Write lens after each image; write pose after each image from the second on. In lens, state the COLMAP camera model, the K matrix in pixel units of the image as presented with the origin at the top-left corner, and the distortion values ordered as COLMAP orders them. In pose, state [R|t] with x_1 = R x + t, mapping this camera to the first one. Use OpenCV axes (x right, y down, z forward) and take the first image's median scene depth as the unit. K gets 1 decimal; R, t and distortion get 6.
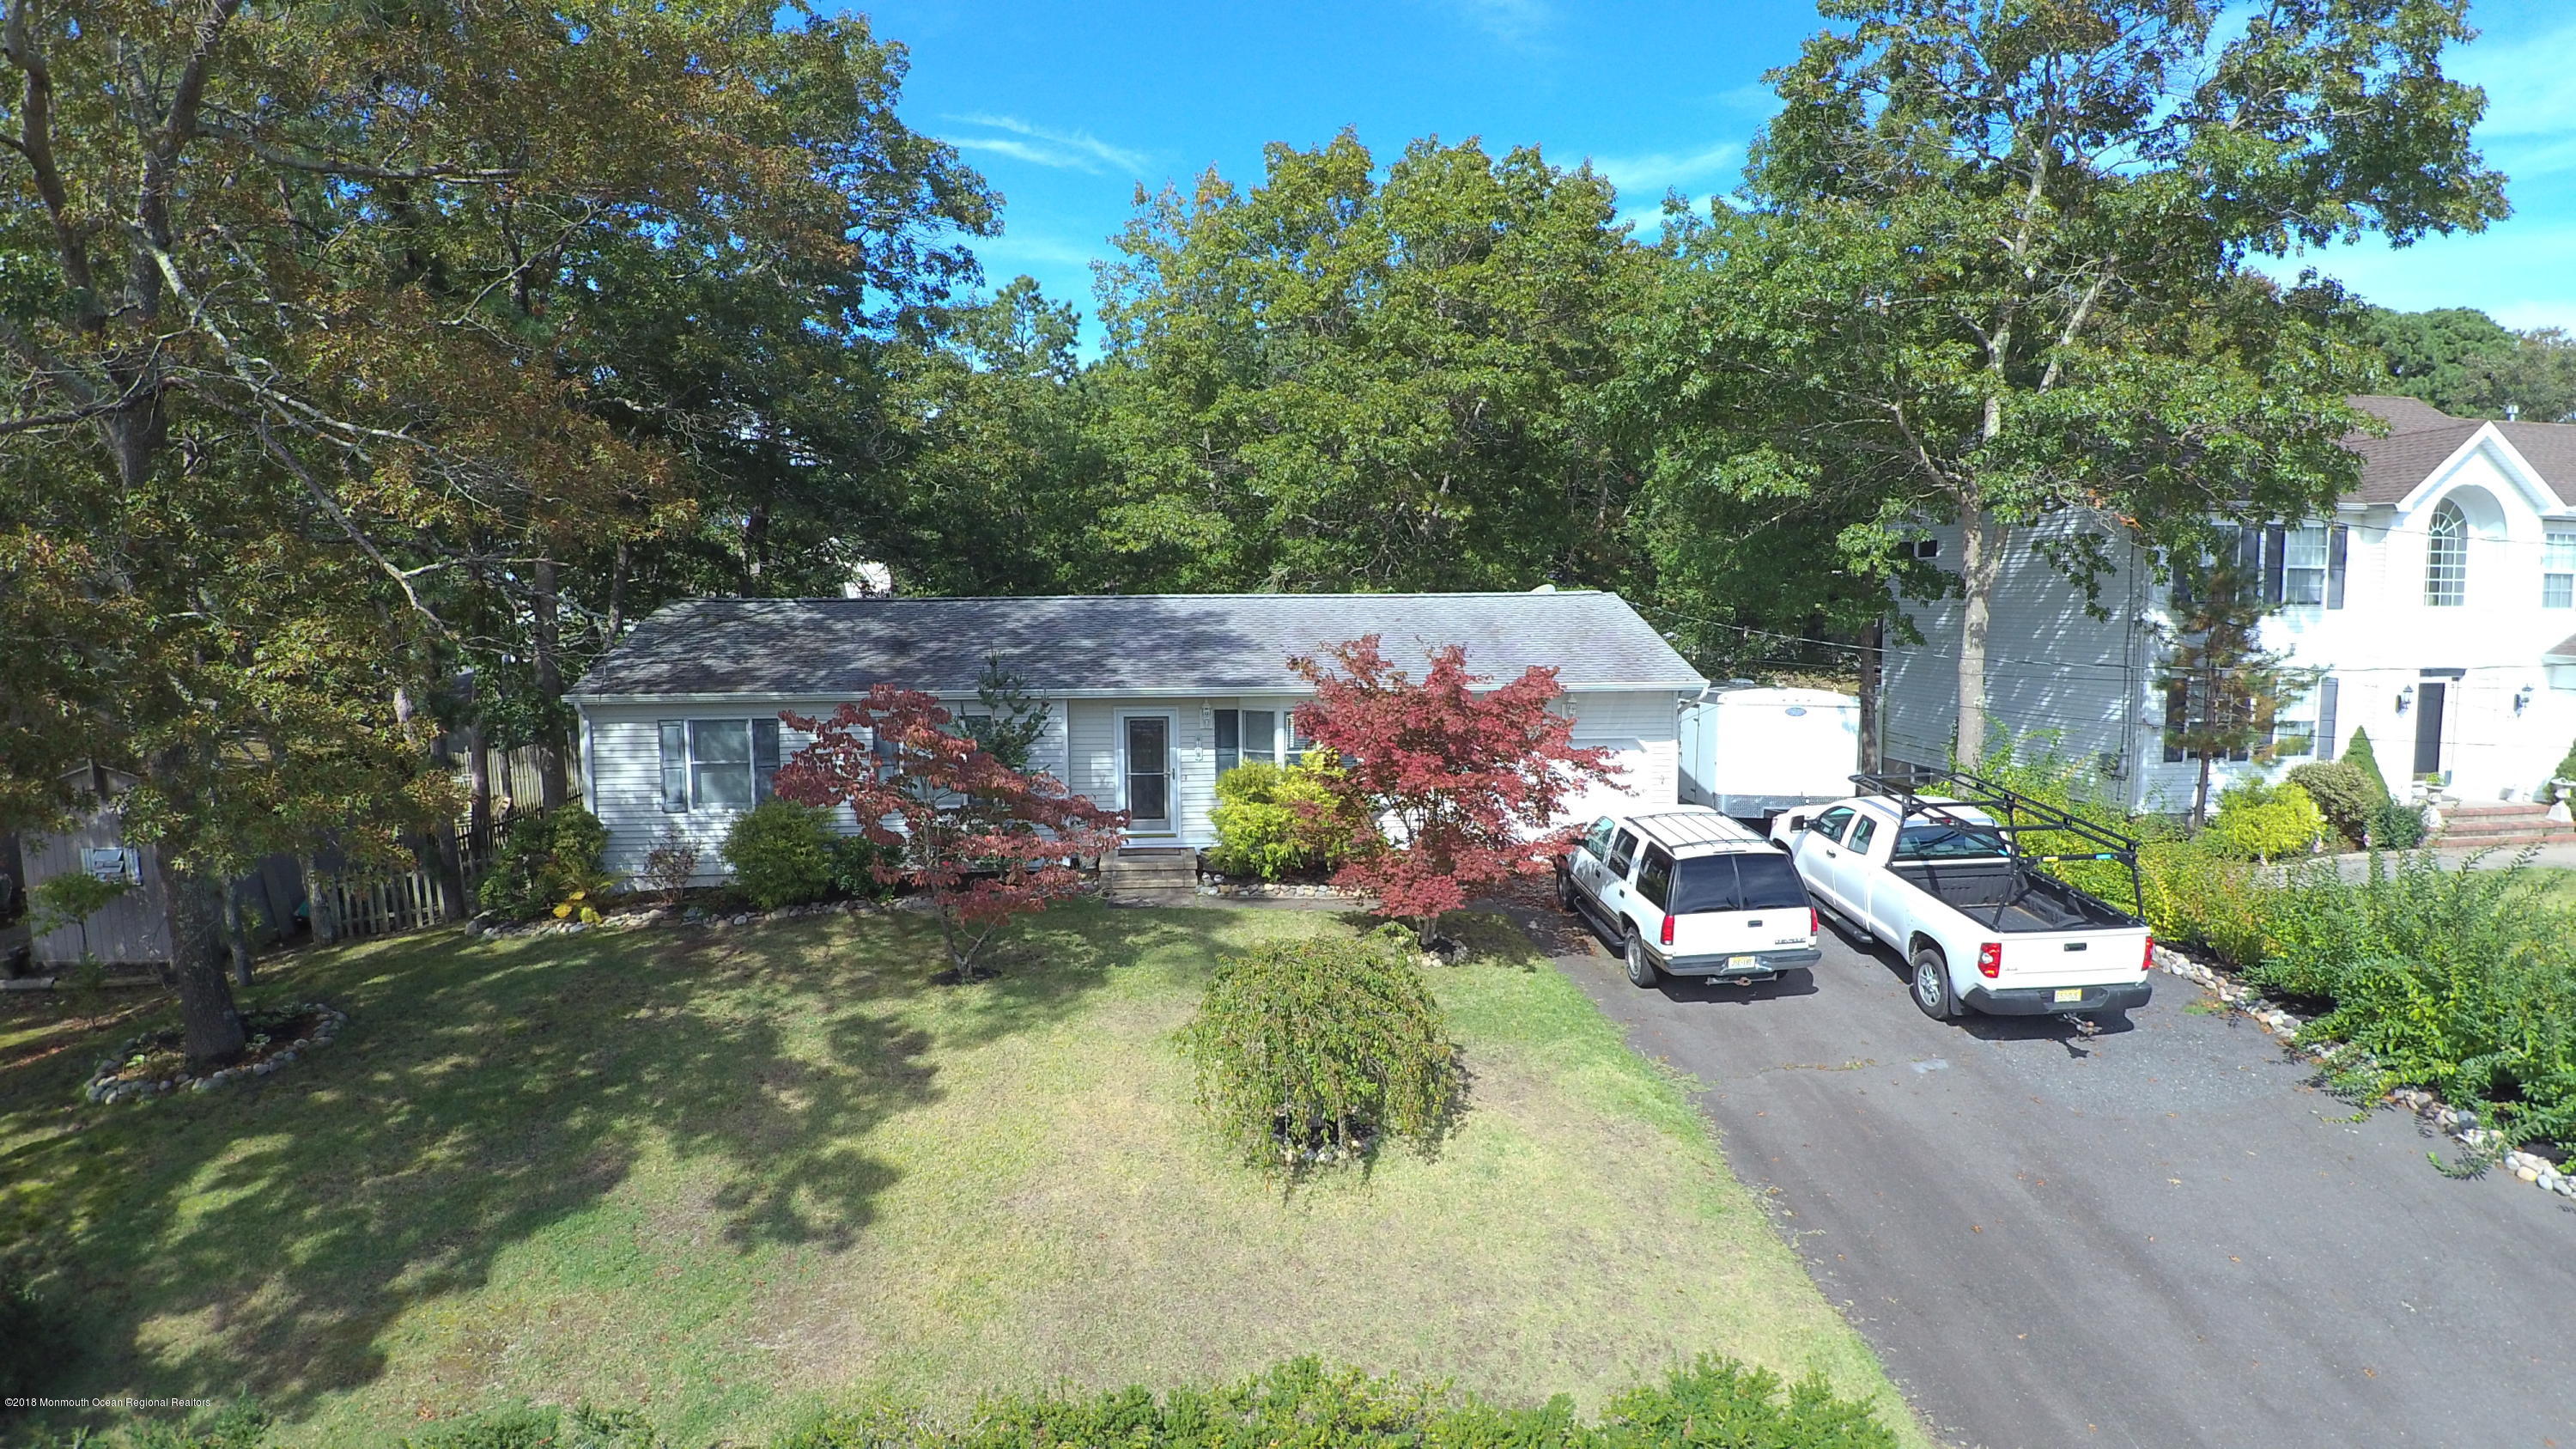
lens RADIAL K [[1320.9, 0, 1283.1], [0, 1320.9, 720.5], [0, 0, 1]] dist [-0.042795, -0.016988]
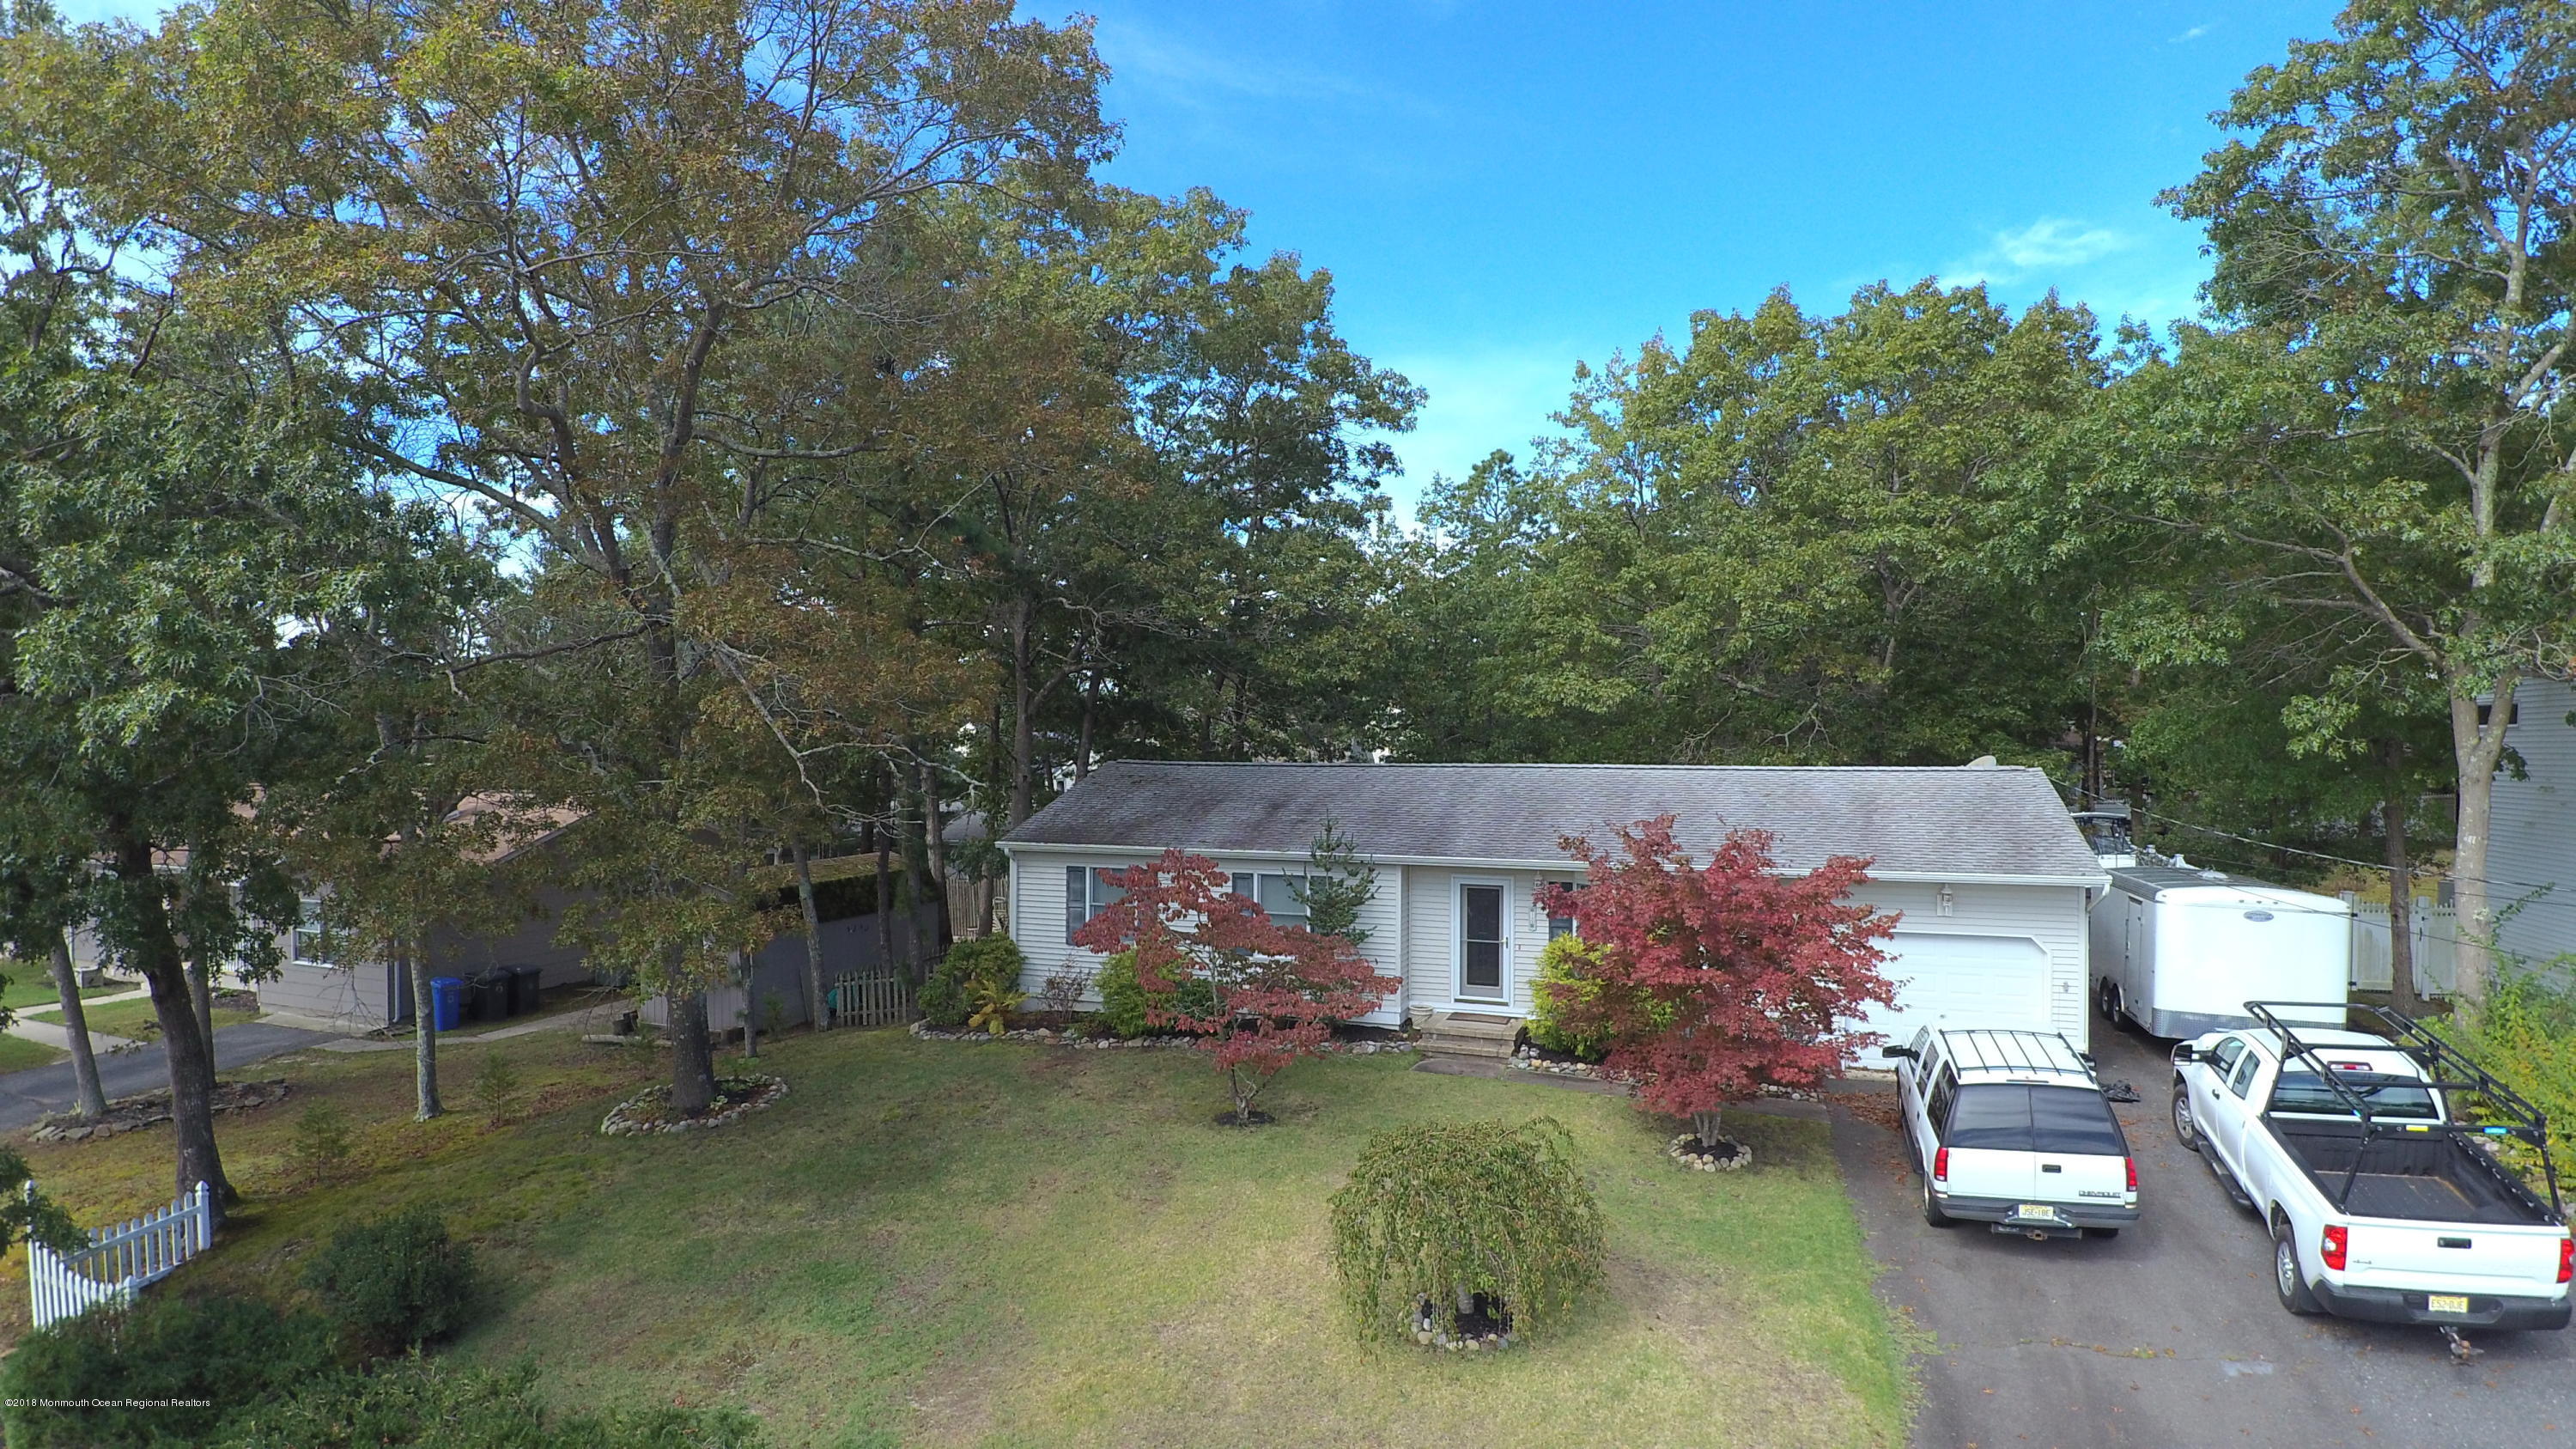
lens RADIAL K [[1320.9, 0, 1280.0], [0, 1320.9, 717.4], [0, 0, 1]] dist [-0.042795, -0.016988]
pose [[0.906622, 0.002075, -0.421938, 0.215525], [-0.048849, 0.993780, -0.100075, -0.025863], [0.419106, 0.111342, 0.901084, -0.010116]]
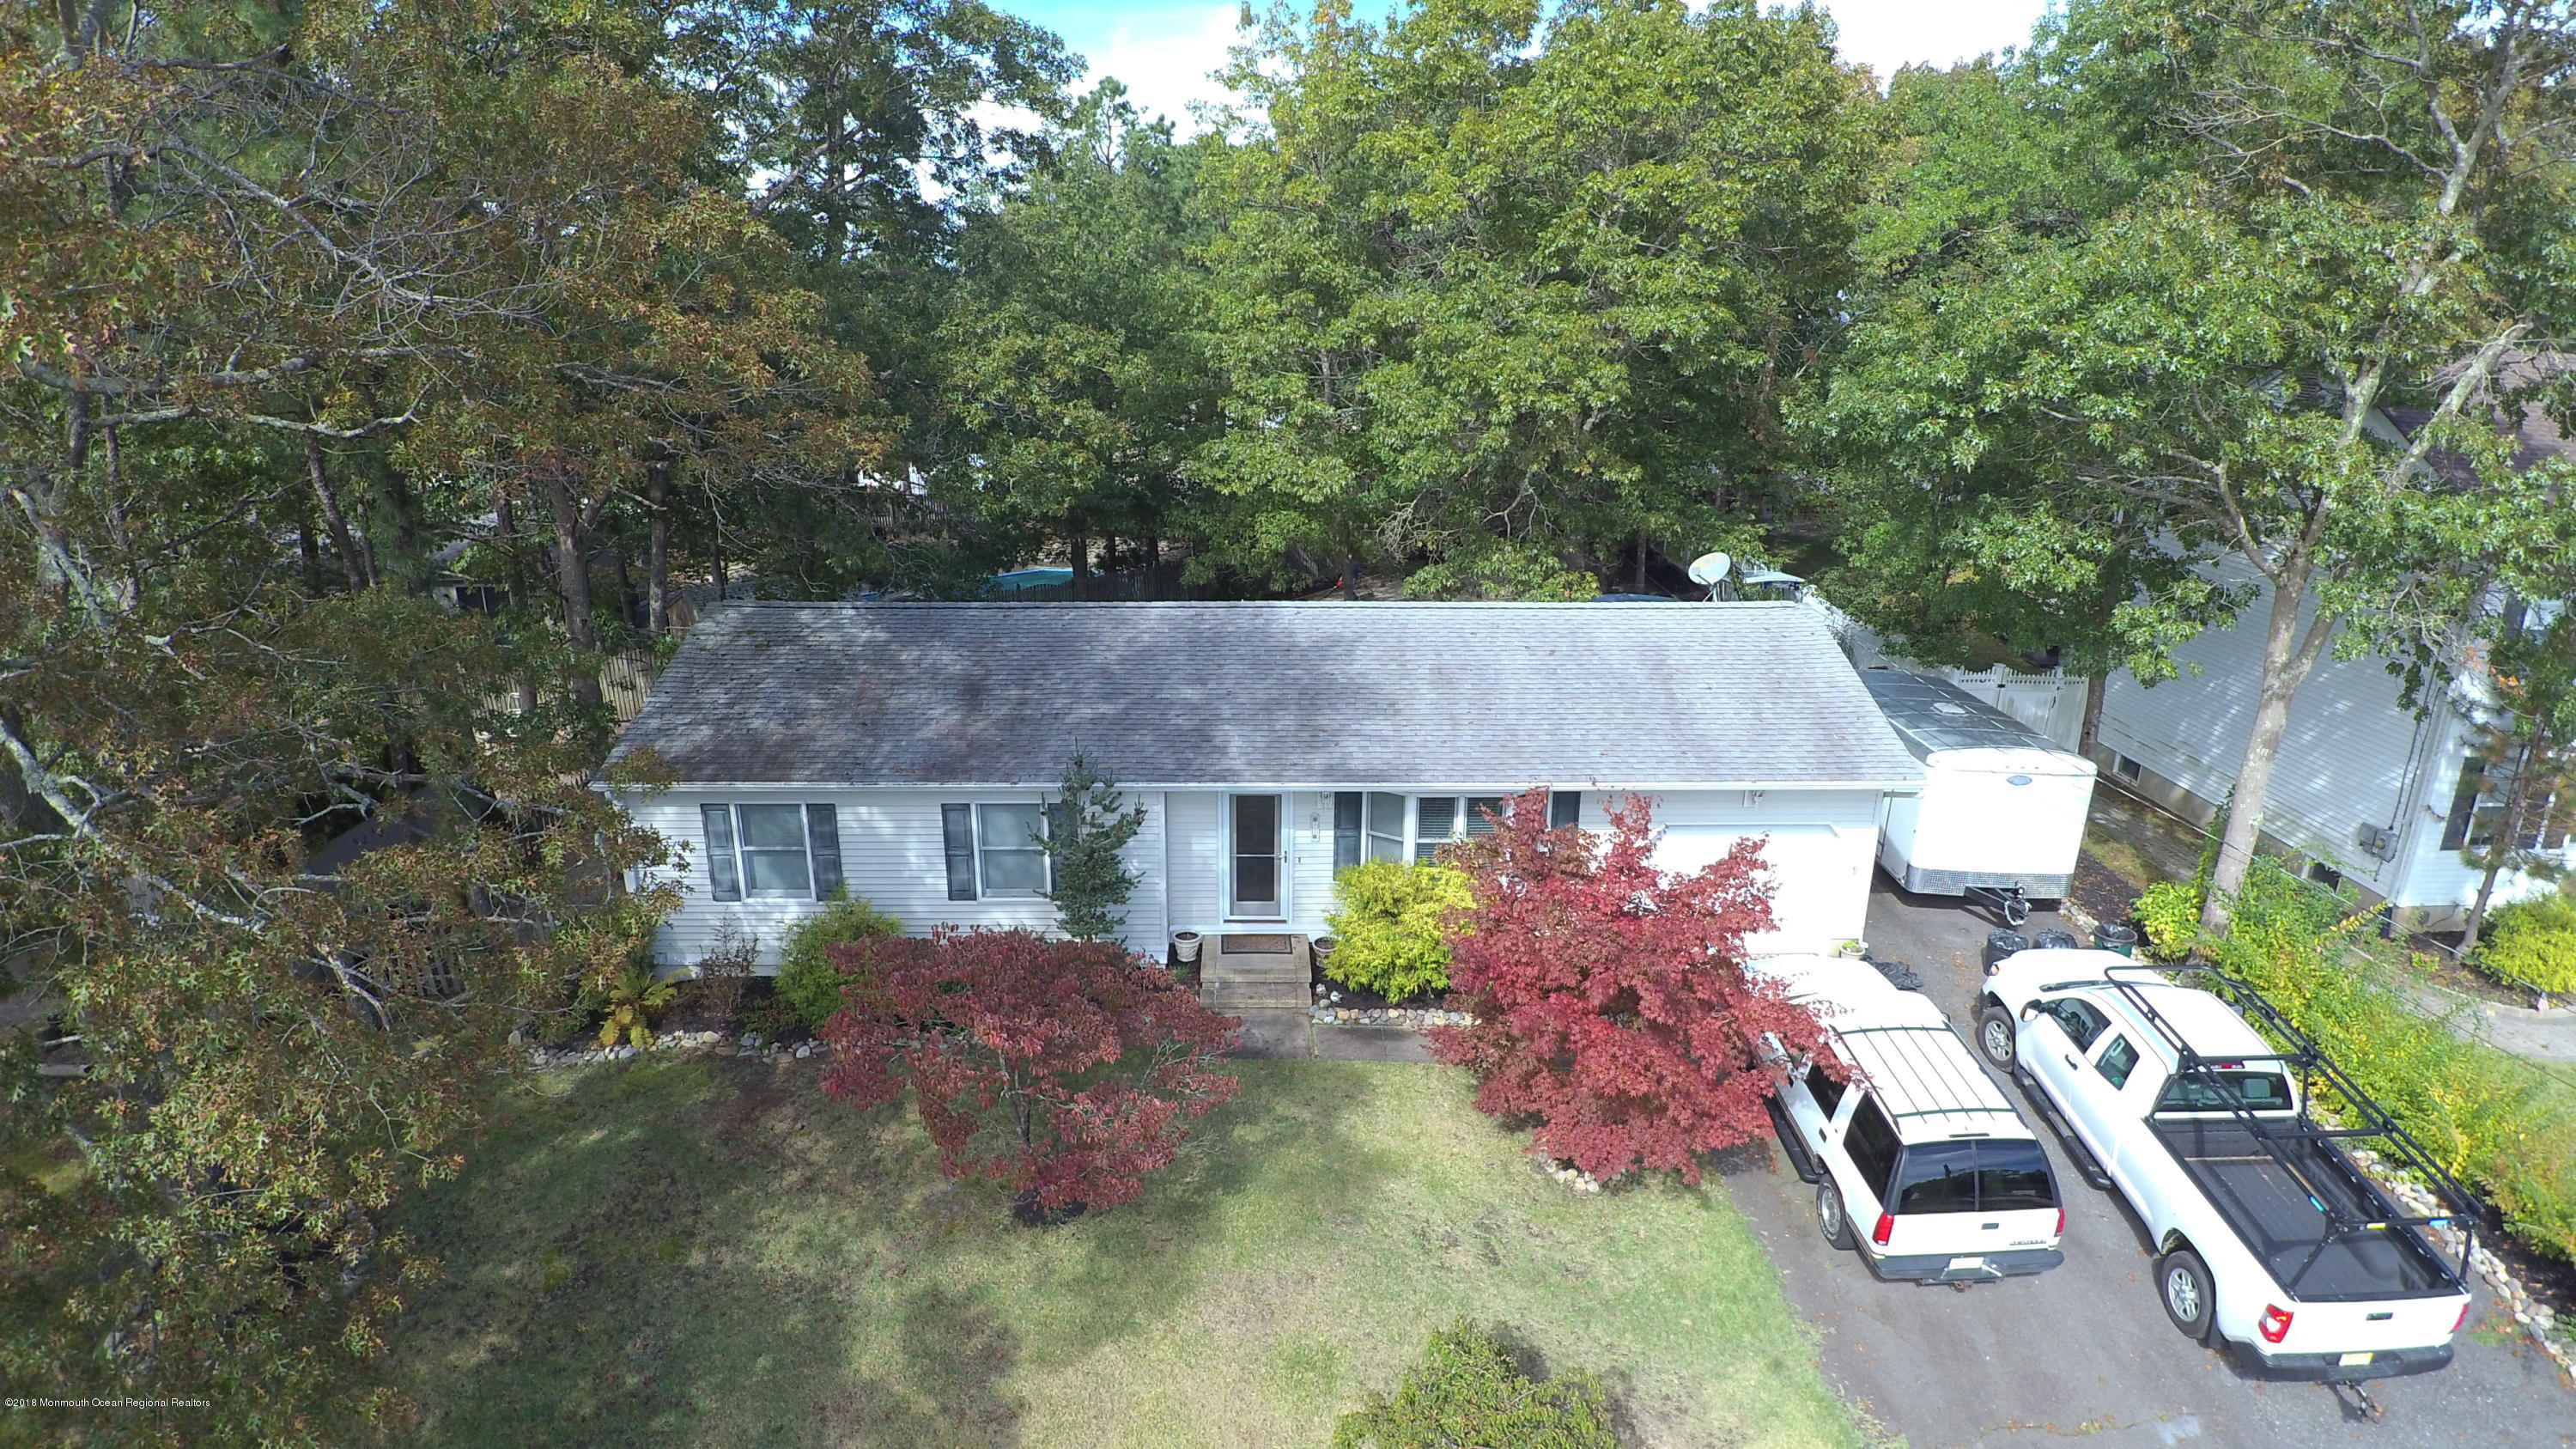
lens RADIAL K [[1320.9, 0, 1274.5], [0, 1320.9, 717.6], [0, 0, 1]] dist [-0.042795, -0.016988]
pose [[0.997172, 0.035688, -0.066141, -0.042610], [-0.020691, 0.976415, 0.214908, -0.274836], [0.072251, -0.212932, 0.974392, 0.199260]]
